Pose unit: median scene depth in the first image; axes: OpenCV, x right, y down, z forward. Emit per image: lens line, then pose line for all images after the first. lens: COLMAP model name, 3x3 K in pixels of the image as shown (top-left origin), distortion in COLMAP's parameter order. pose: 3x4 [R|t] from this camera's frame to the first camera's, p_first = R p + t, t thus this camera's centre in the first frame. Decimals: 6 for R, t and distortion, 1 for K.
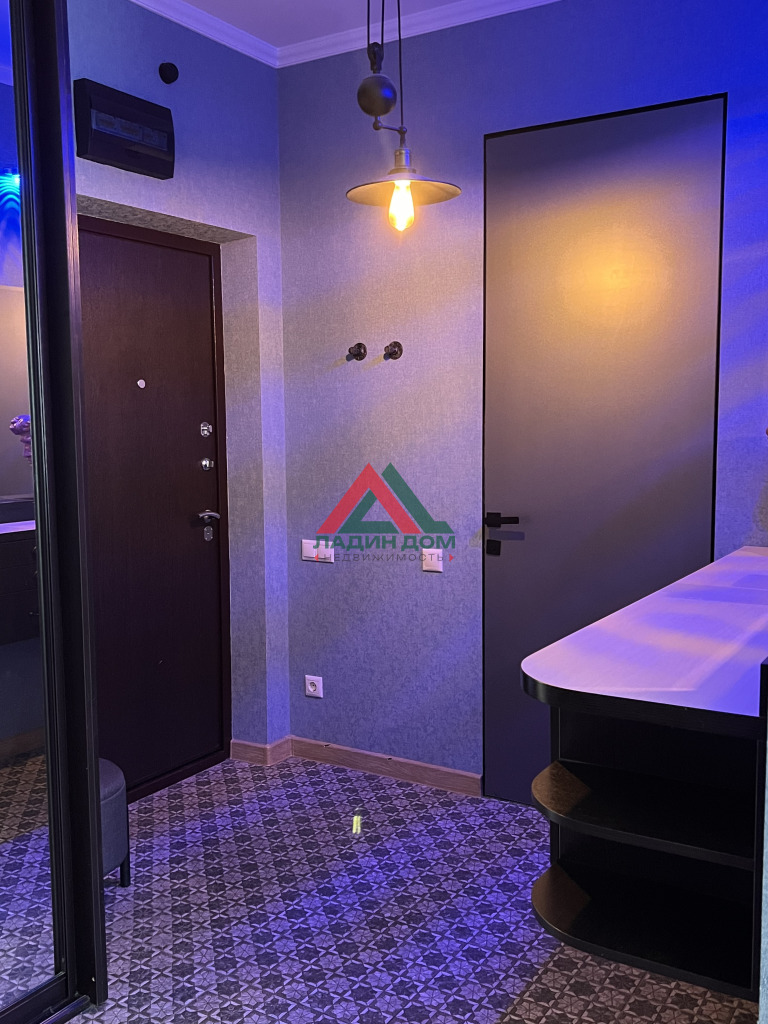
lens RADIAL K [[982.8, 0, 384.2], [0, 982.8, 510.9], [0, 0, 1]] dist [0.025618, 0.000000]
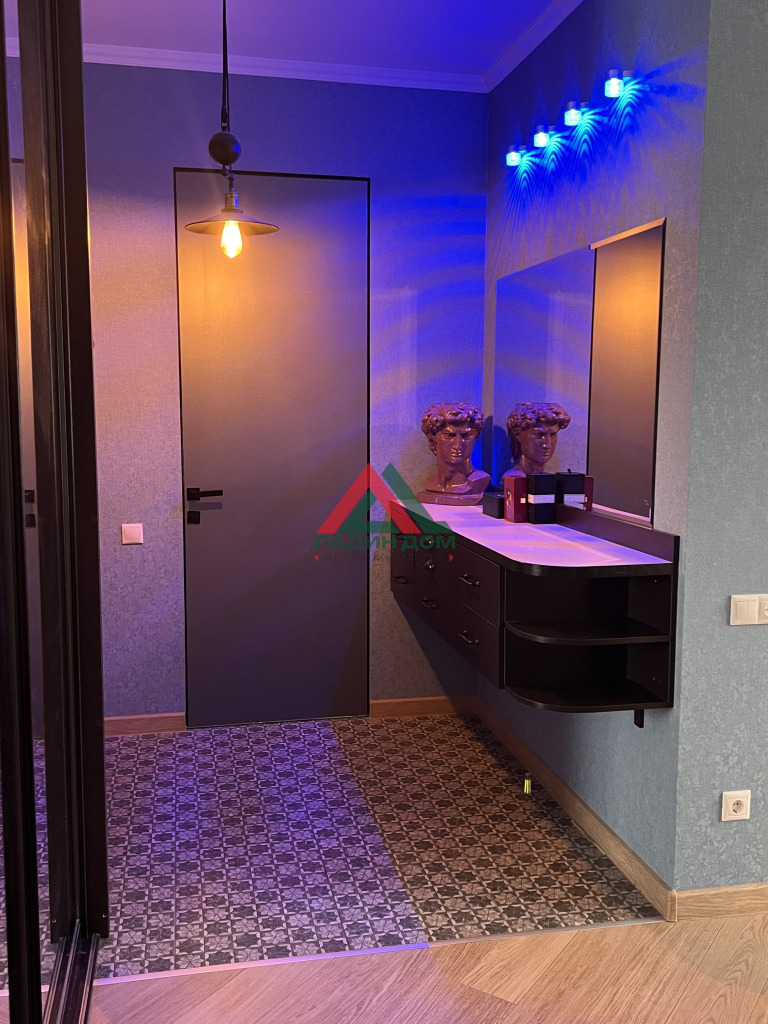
lens RADIAL K [[982.8, 0, 384.5], [0, 982.8, 512.8], [0, 0, 1]] dist [0.025618, 0.000000]
pose [[0.719194, -0.069570, 0.691318, -0.588290], [0.056712, 0.997532, 0.041386, -0.004928], [-0.692491, 0.009441, 0.721364, -0.017564]]
